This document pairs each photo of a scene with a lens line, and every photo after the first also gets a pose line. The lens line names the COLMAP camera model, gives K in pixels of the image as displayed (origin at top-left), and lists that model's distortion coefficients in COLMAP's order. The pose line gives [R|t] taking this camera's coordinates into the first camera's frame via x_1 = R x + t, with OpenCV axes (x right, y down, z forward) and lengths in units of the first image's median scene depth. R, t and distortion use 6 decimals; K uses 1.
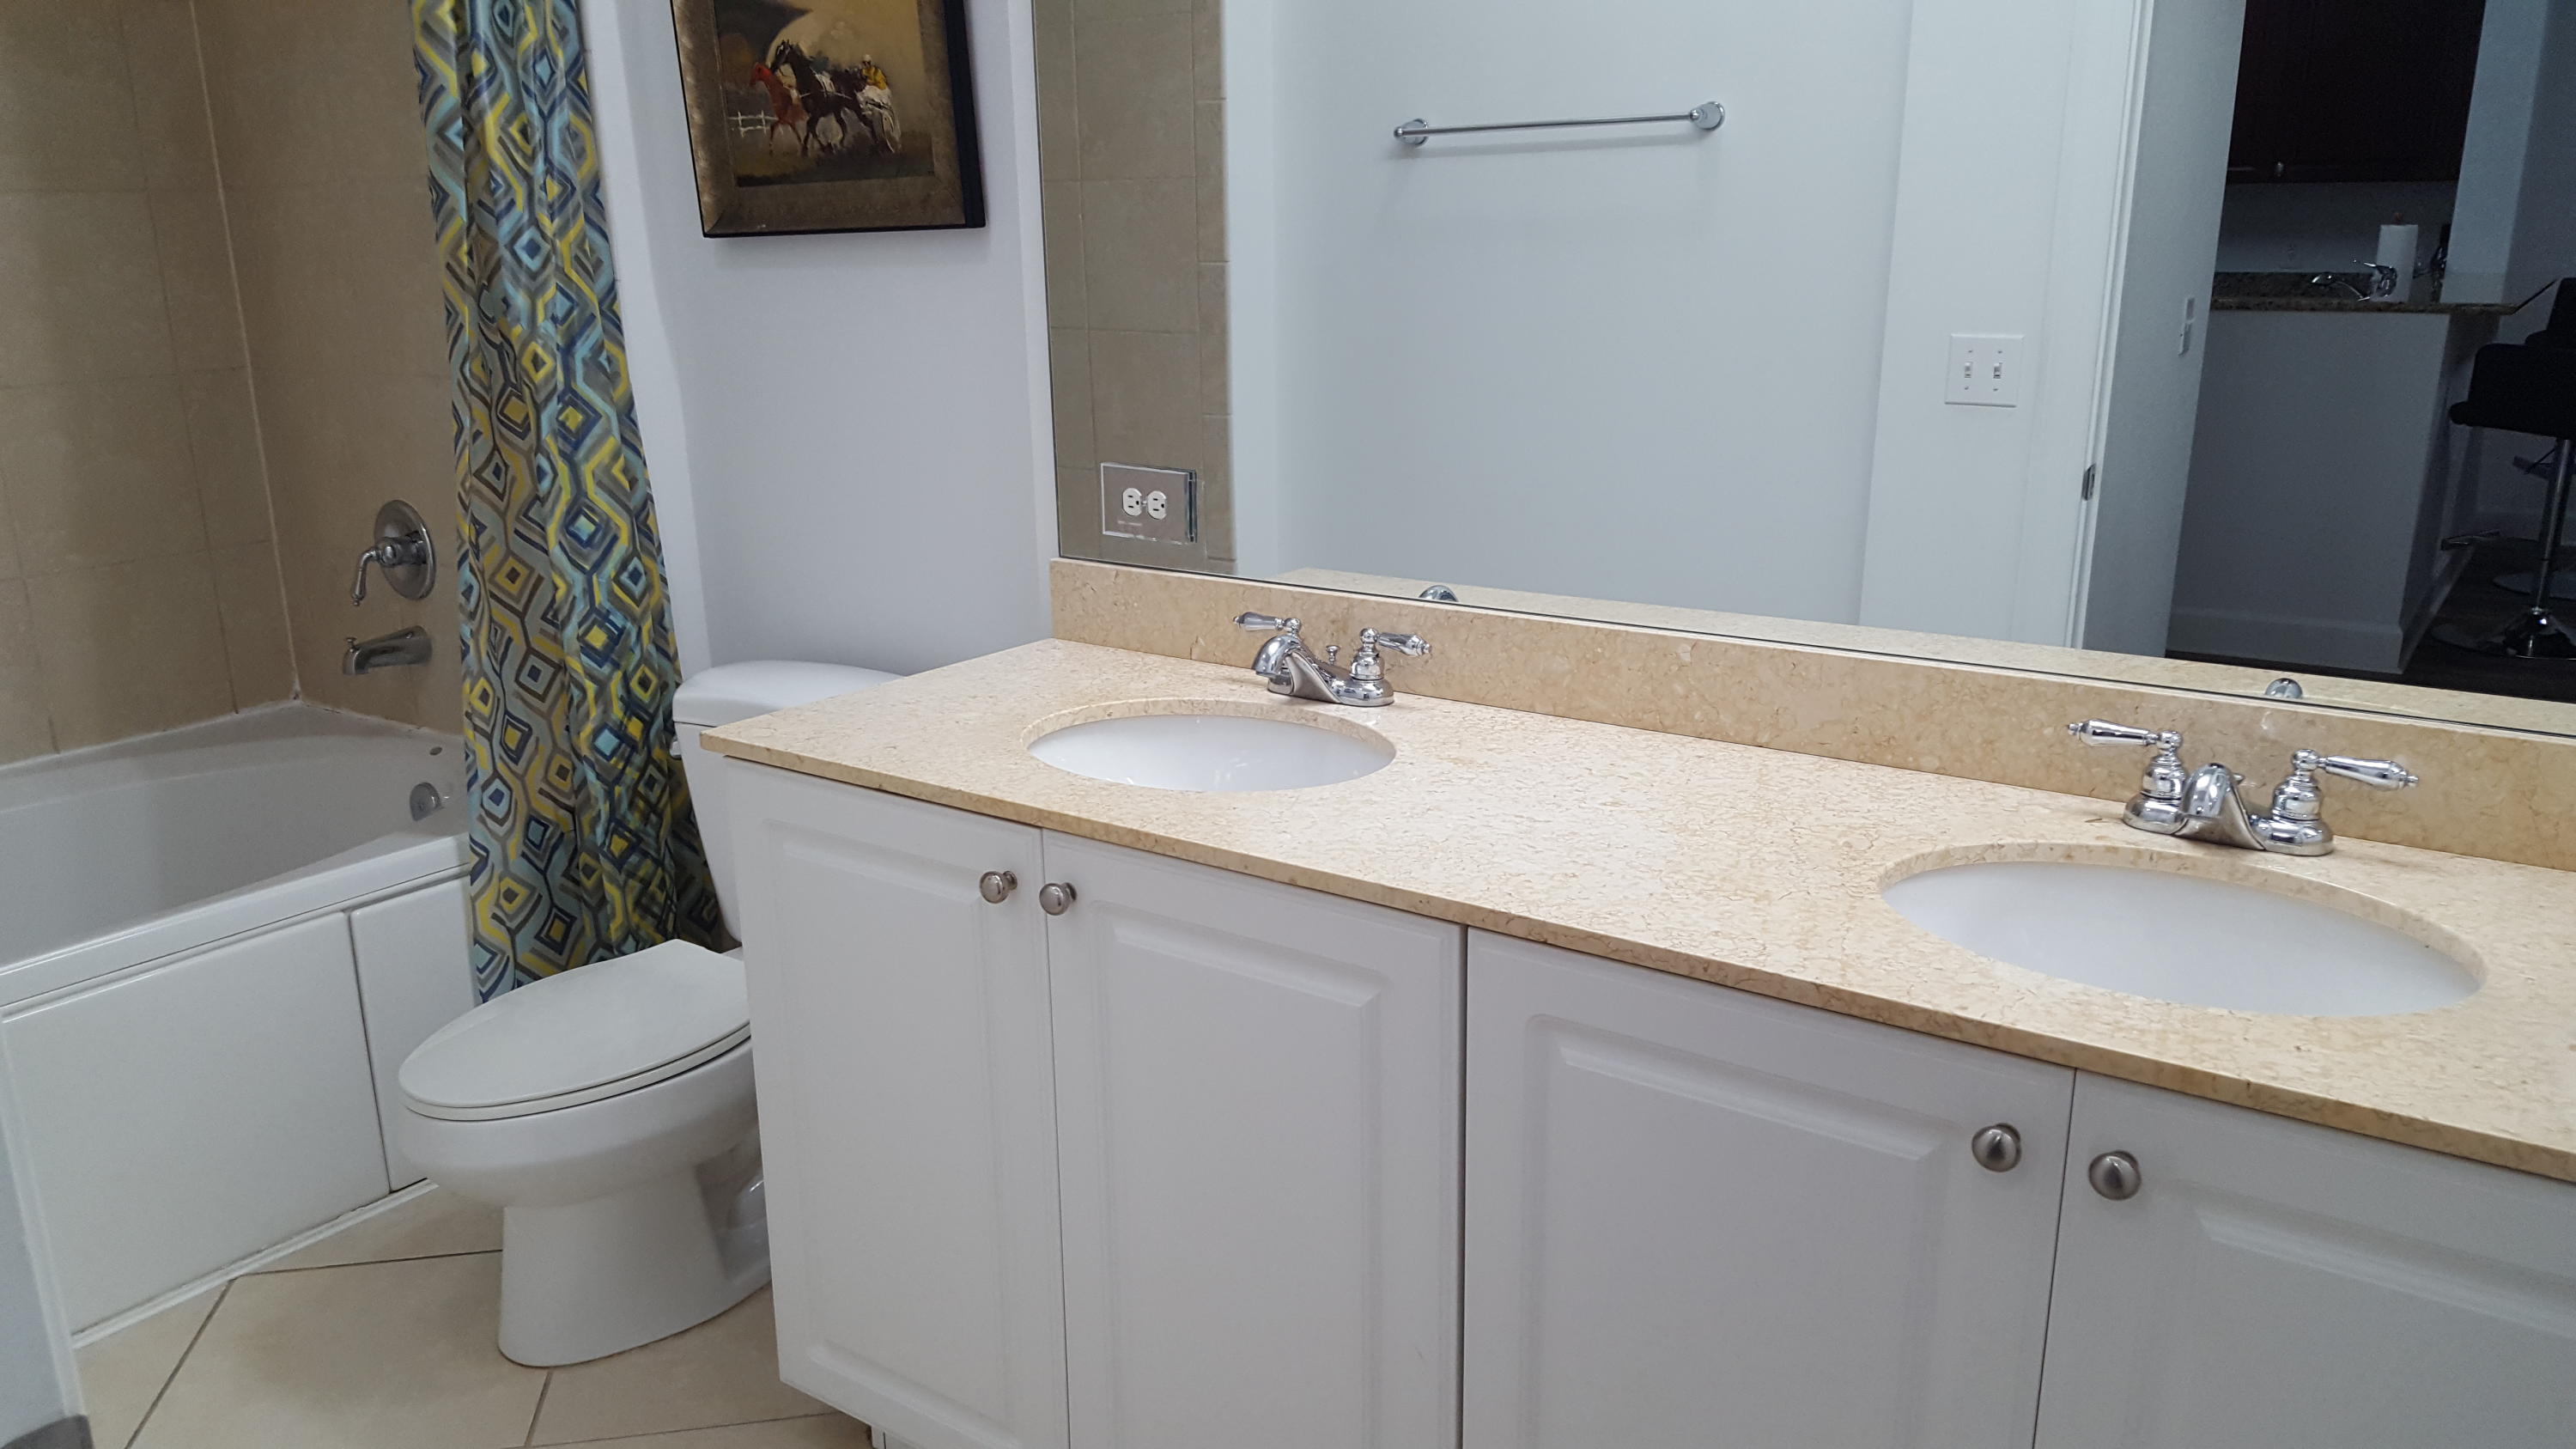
lens RADIAL K [[1899.4, 0, 1290.5], [0, 1899.4, 796.0], [0, 0, 1]] dist [0.117923, -0.186071]
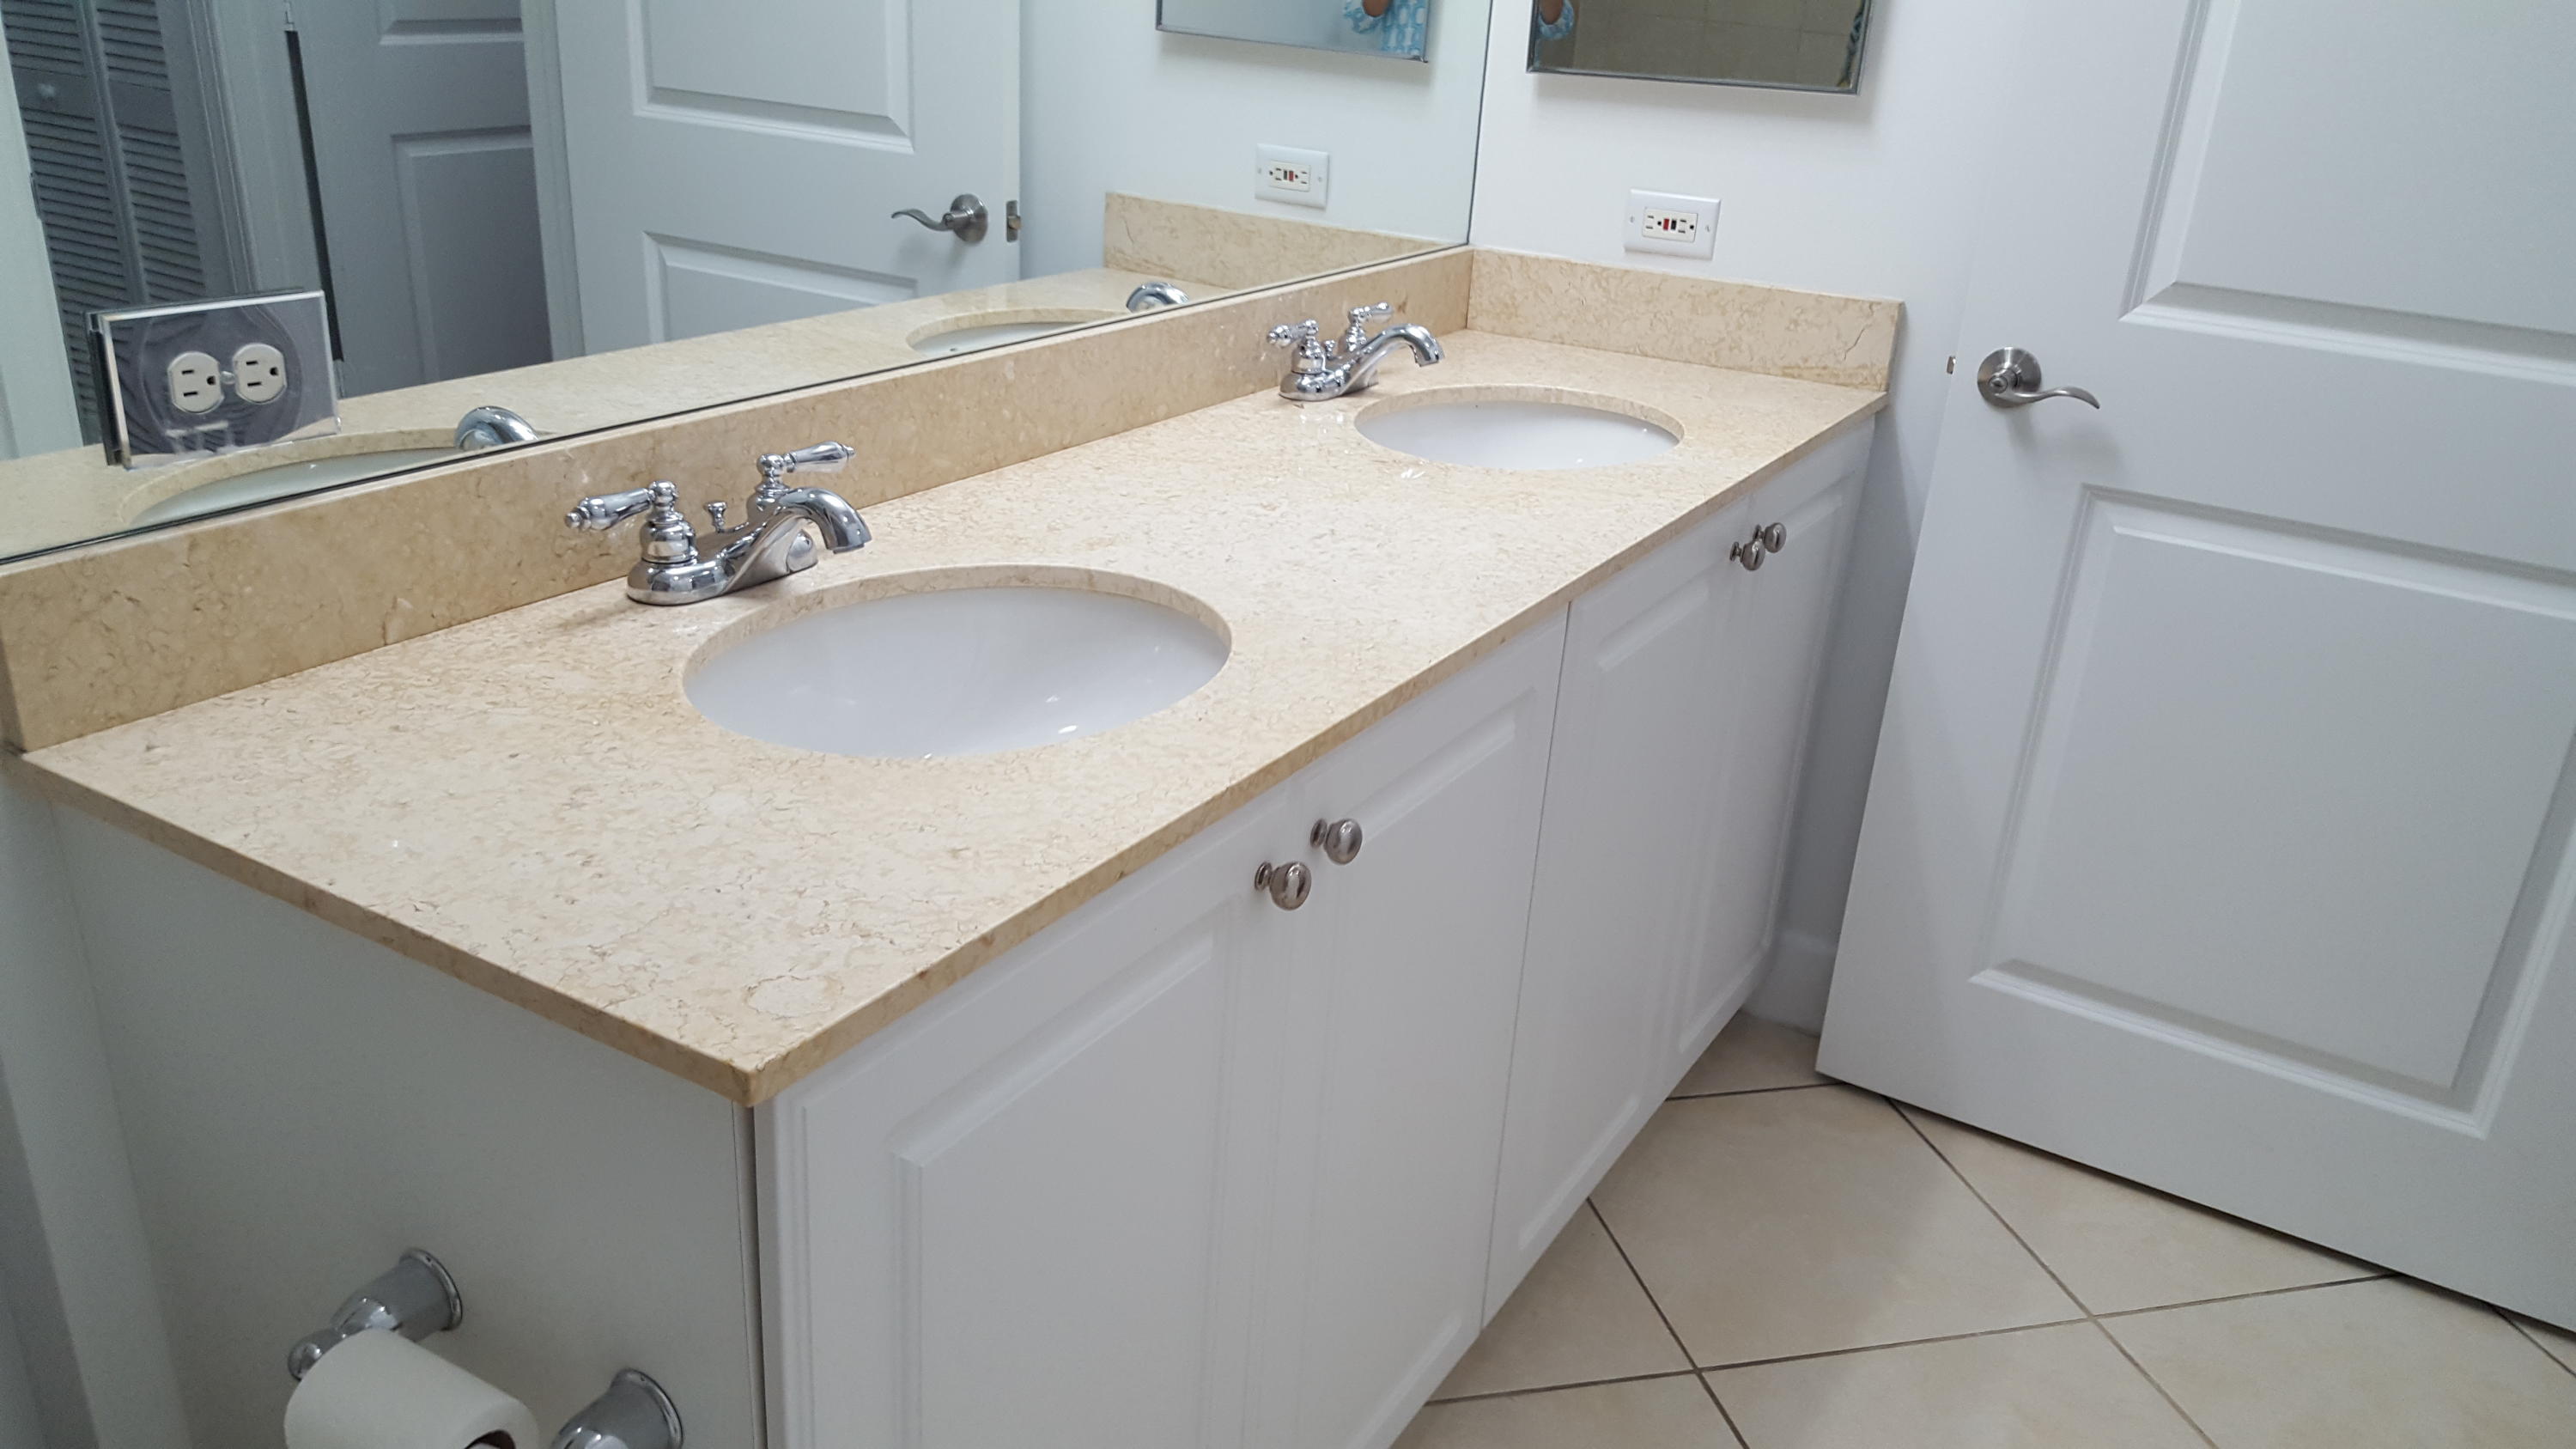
lens RADIAL K [[1894.8, 0, 1284.6], [0, 1894.8, 772.5], [0, 0, 1]] dist [0.127858, -0.223866]
pose [[-0.080255, -0.391222, 0.916790, -0.487402], [0.237802, 0.885685, 0.398765, -0.164416], [-0.967993, 0.250017, 0.021953, 0.637024]]
